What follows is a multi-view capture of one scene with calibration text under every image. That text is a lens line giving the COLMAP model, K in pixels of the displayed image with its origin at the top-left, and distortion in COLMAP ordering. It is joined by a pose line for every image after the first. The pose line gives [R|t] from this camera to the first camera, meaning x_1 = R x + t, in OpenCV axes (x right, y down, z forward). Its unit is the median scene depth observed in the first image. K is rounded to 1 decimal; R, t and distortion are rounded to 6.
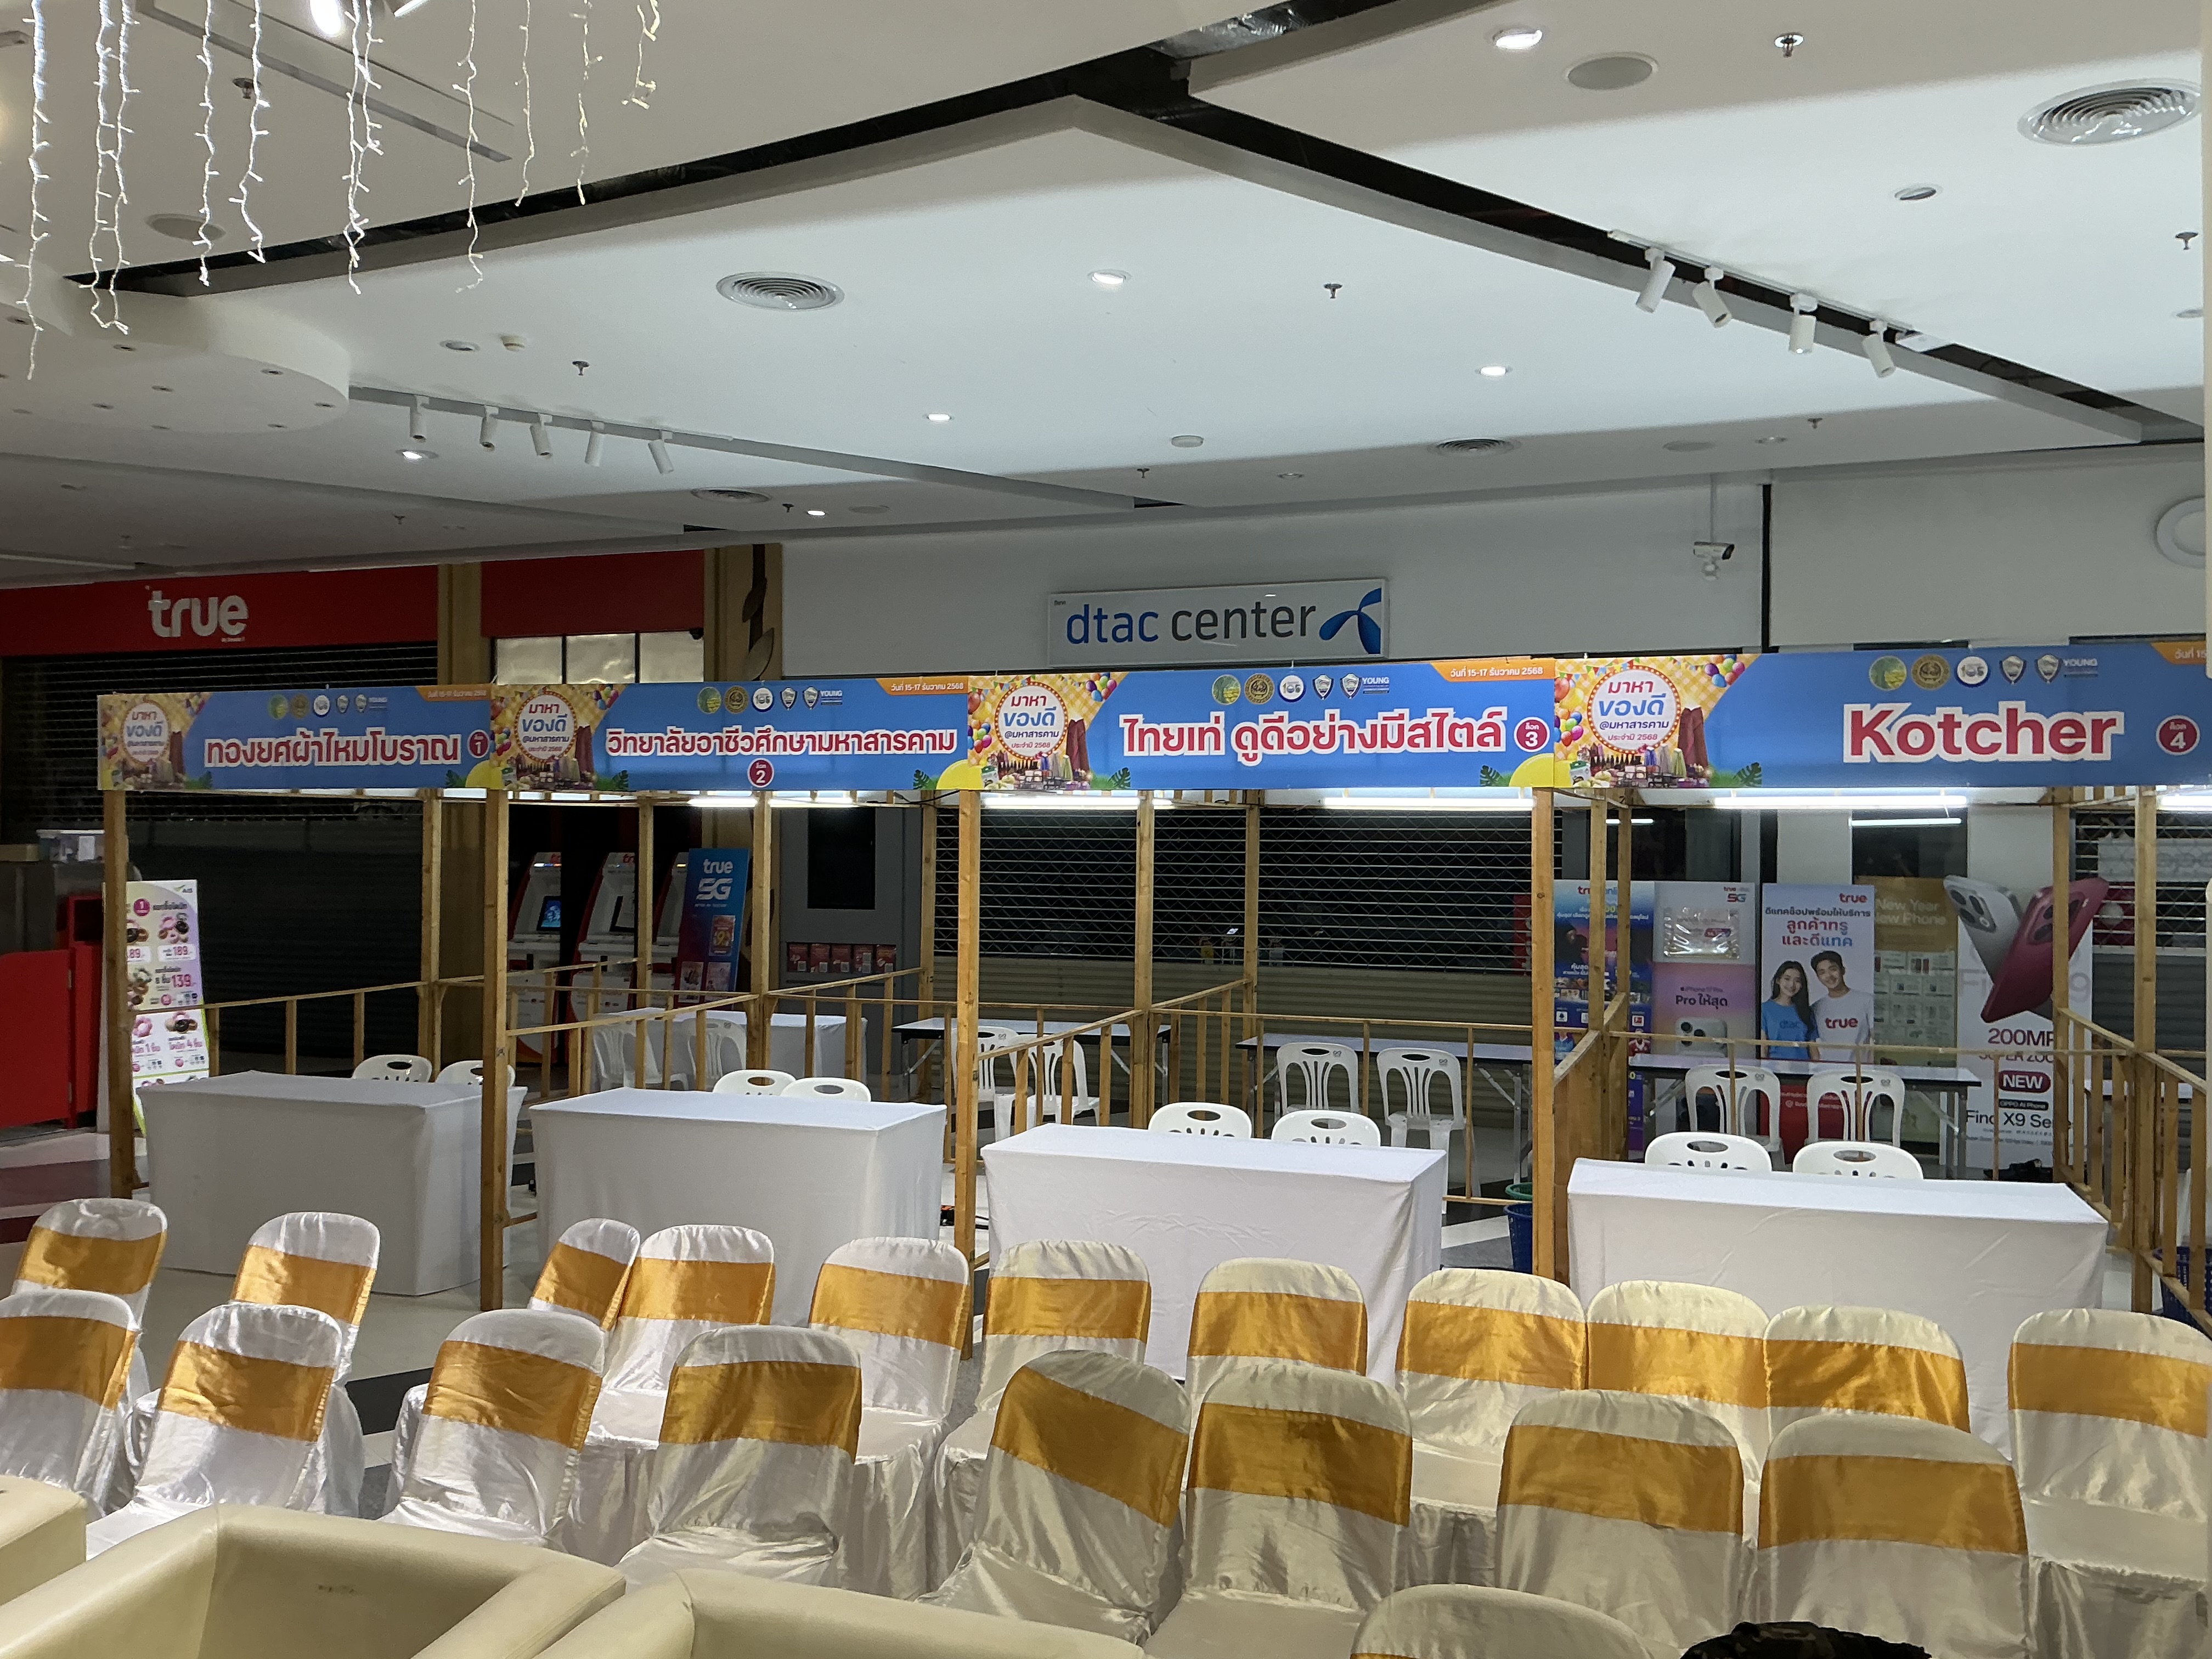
lens RADIAL K [[1856.2, 0, 1101.6], [0, 1856.2, 839.1], [0, 0, 1]] dist [0.111916, -0.189517]
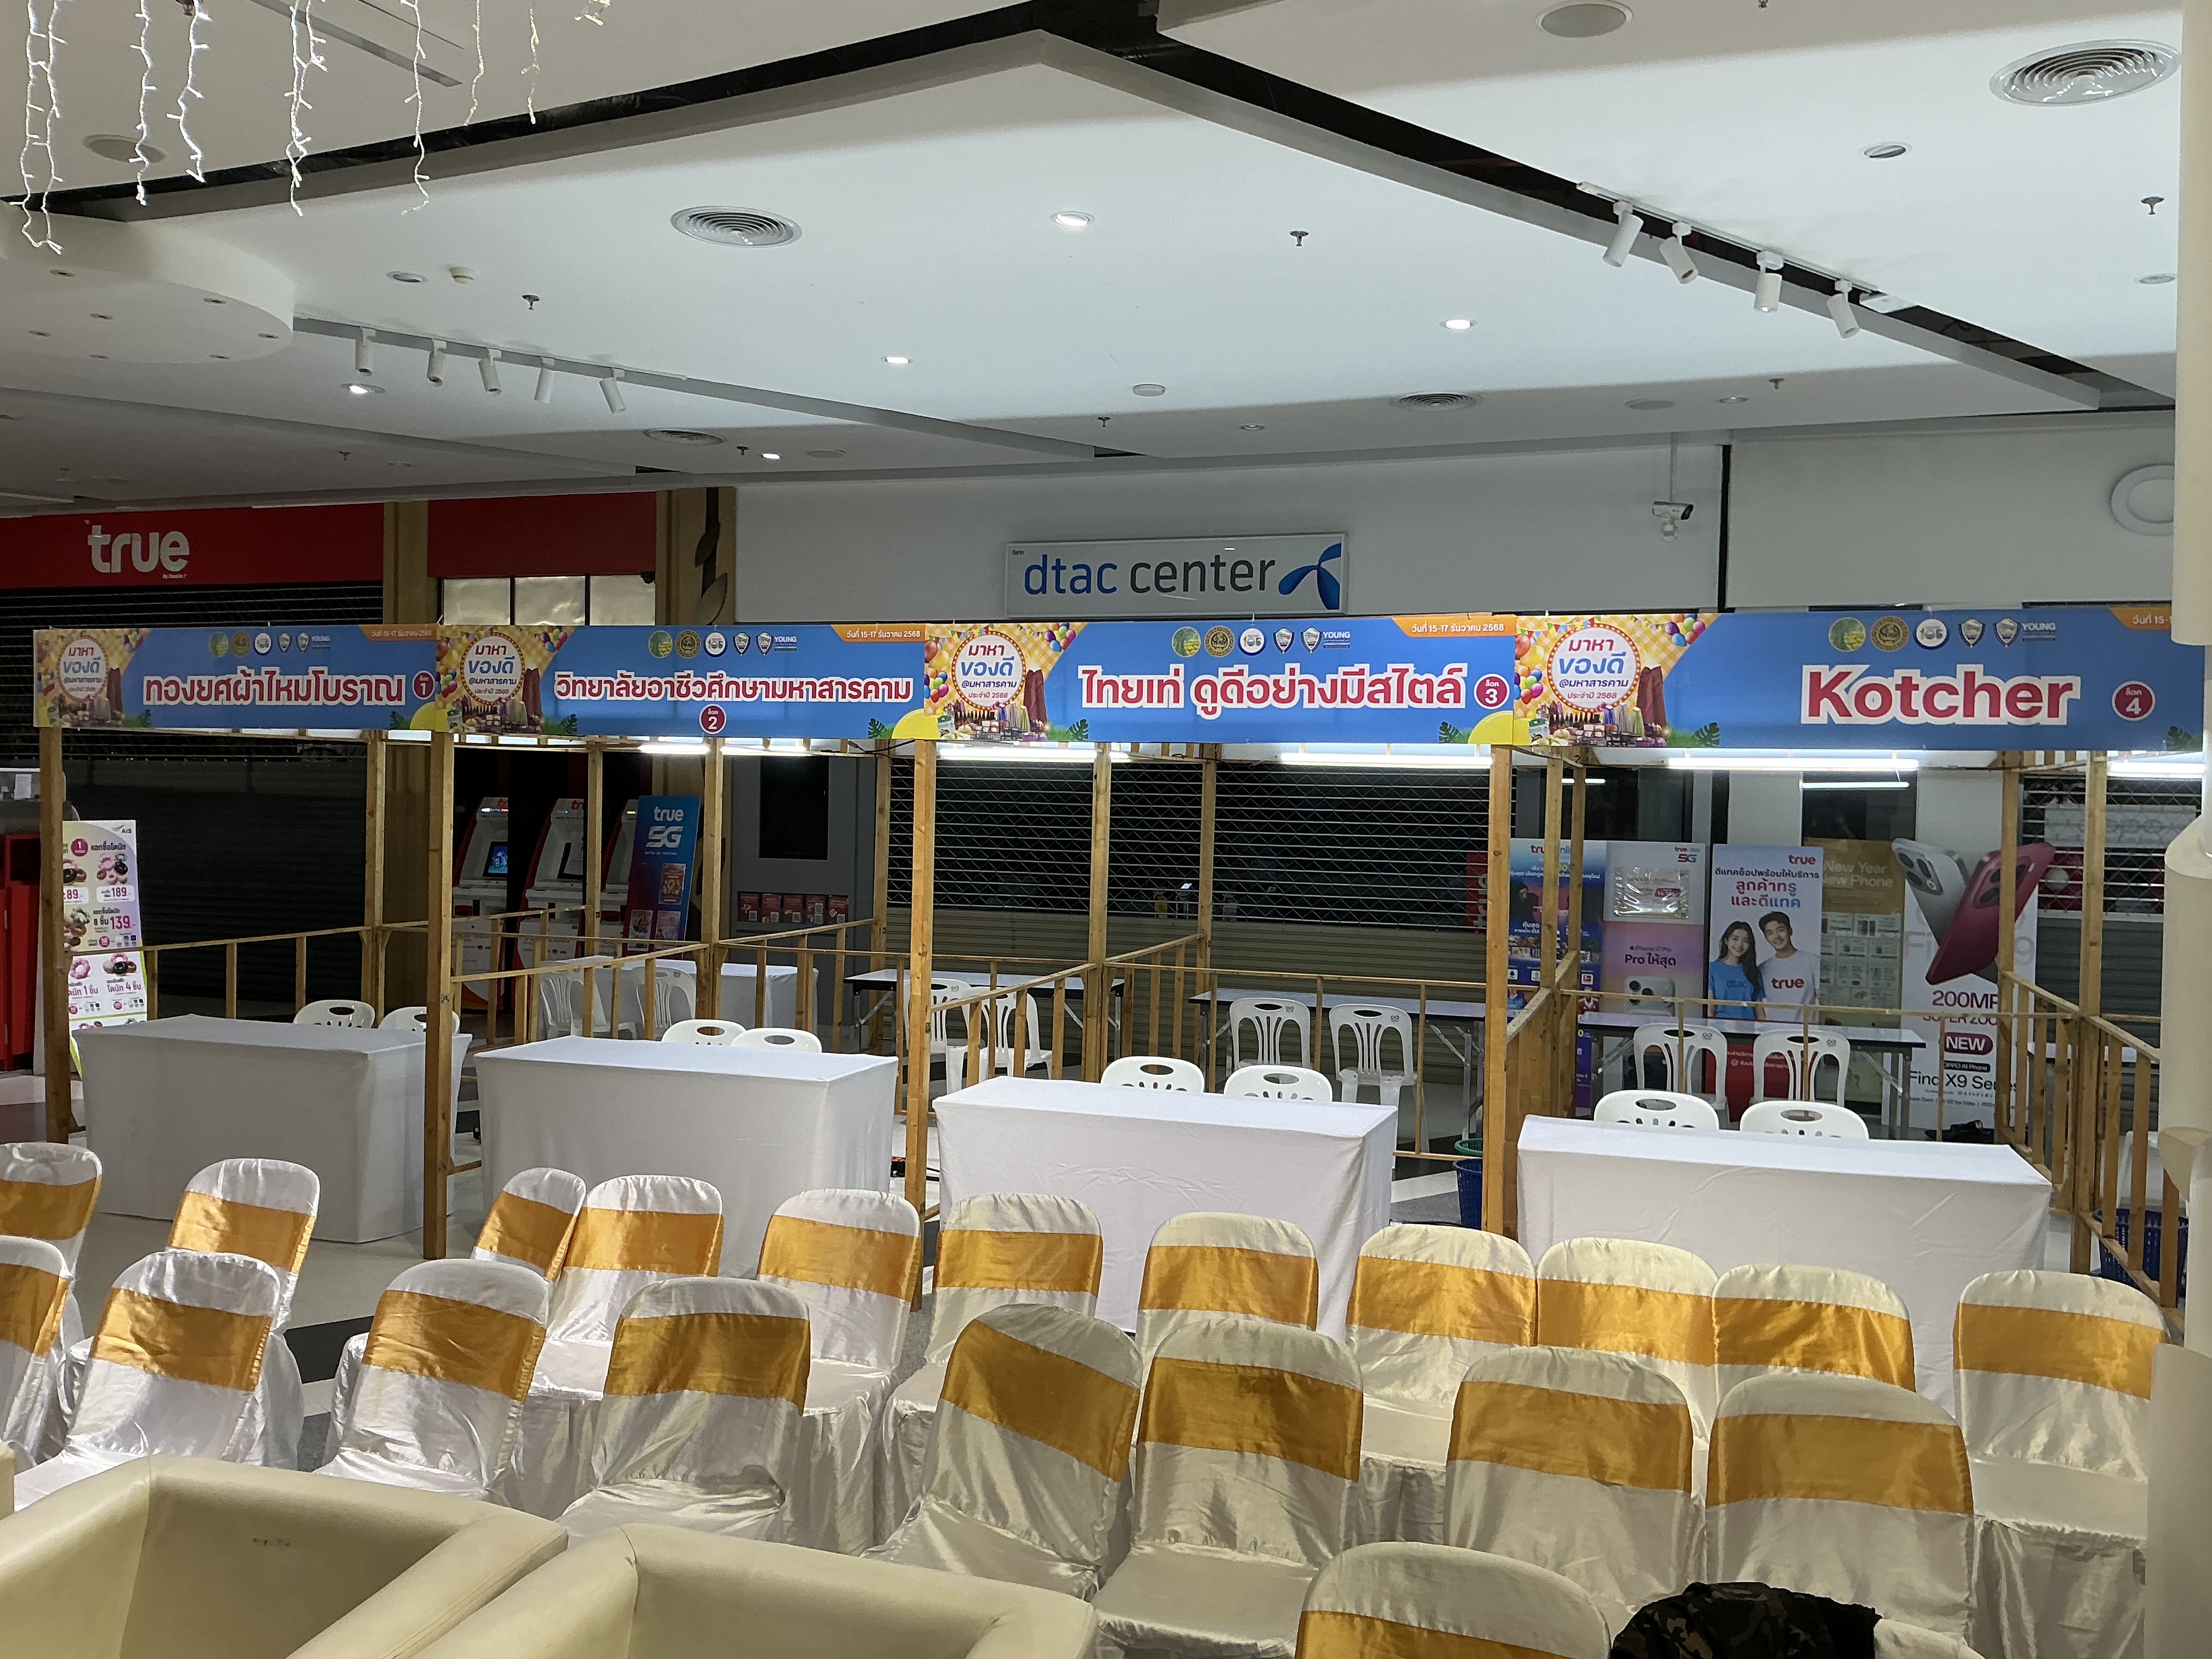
lens RADIAL K [[1856.2, 0, 1100.5], [0, 1856.2, 838.9], [0, 0, 1]] dist [0.111916, -0.189517]
pose [[0.999617, 0.012864, 0.024495, -0.001244], [-0.013469, 0.999605, 0.024672, 0.000632], [-0.024168, -0.024993, 0.999395, 0.007053]]
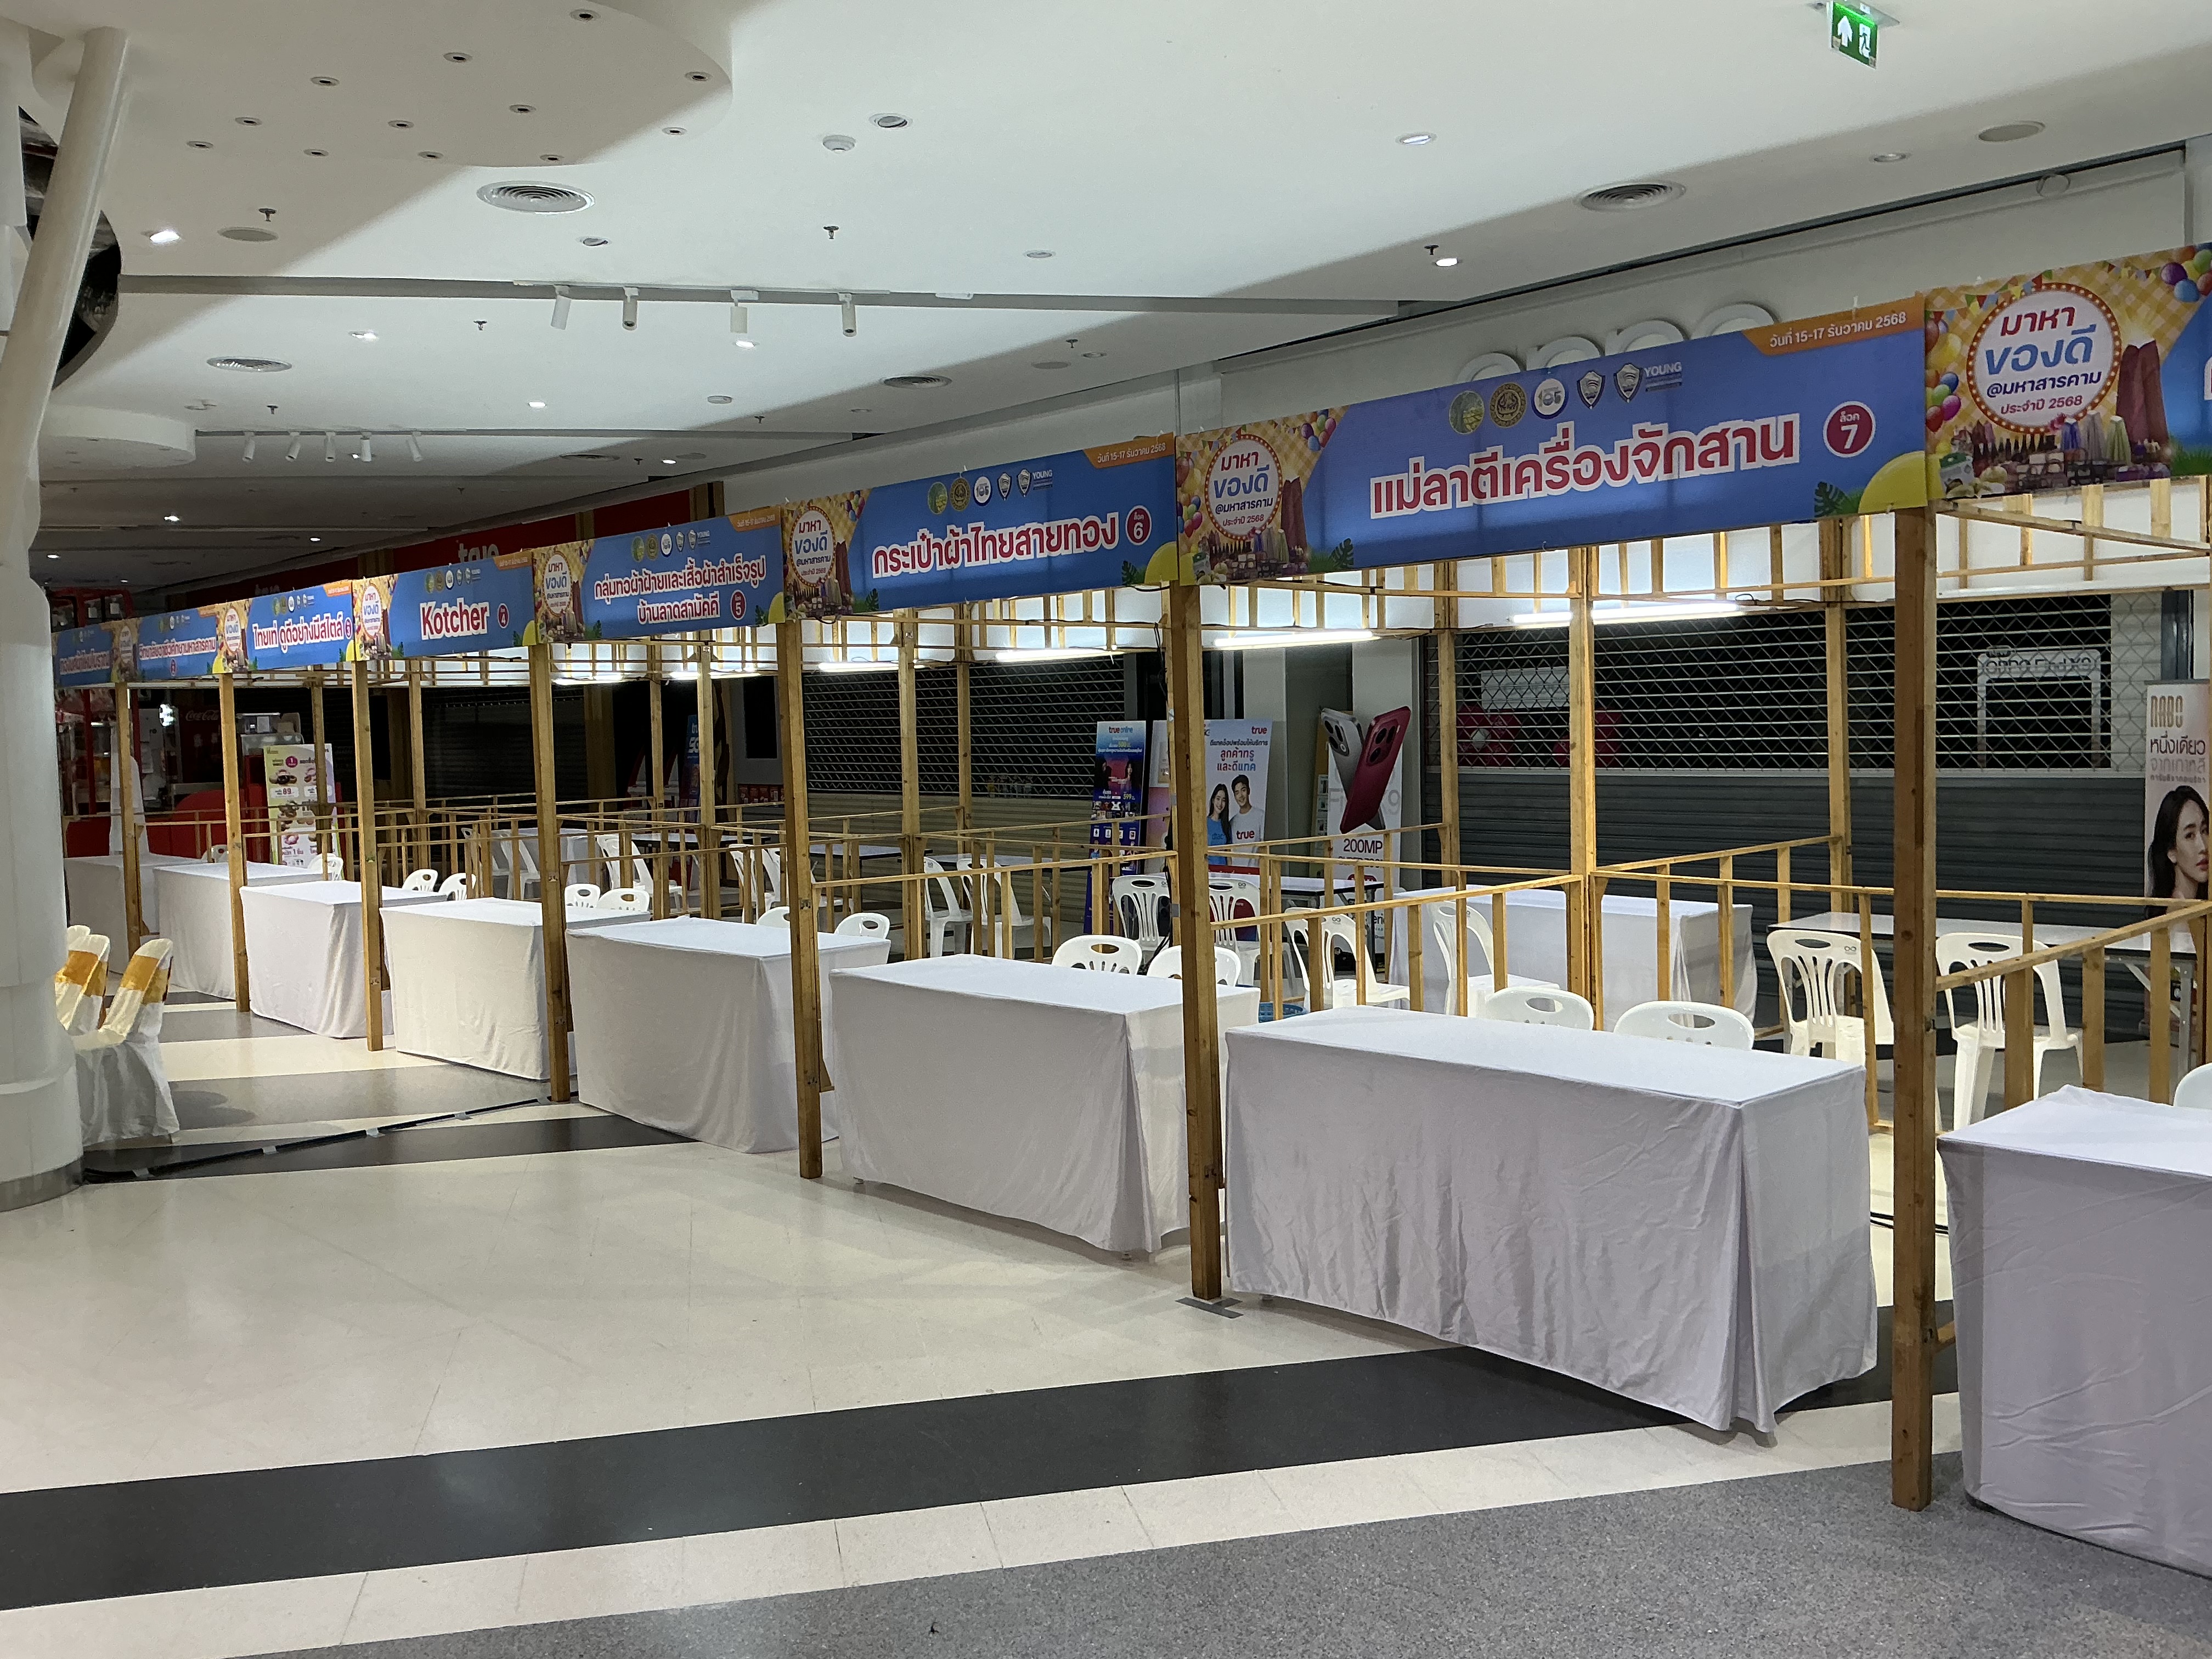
lens RADIAL K [[1856.2, 0, 1103.9], [0, 1856.2, 844.0], [0, 0, 1]] dist [0.111916, -0.189517]
pose [[0.890883, 0.003165, -0.454221, 1.299358], [0.029955, 0.997390, 0.065702, 0.035619], [0.453244, -0.072139, 0.888463, -0.137896]]
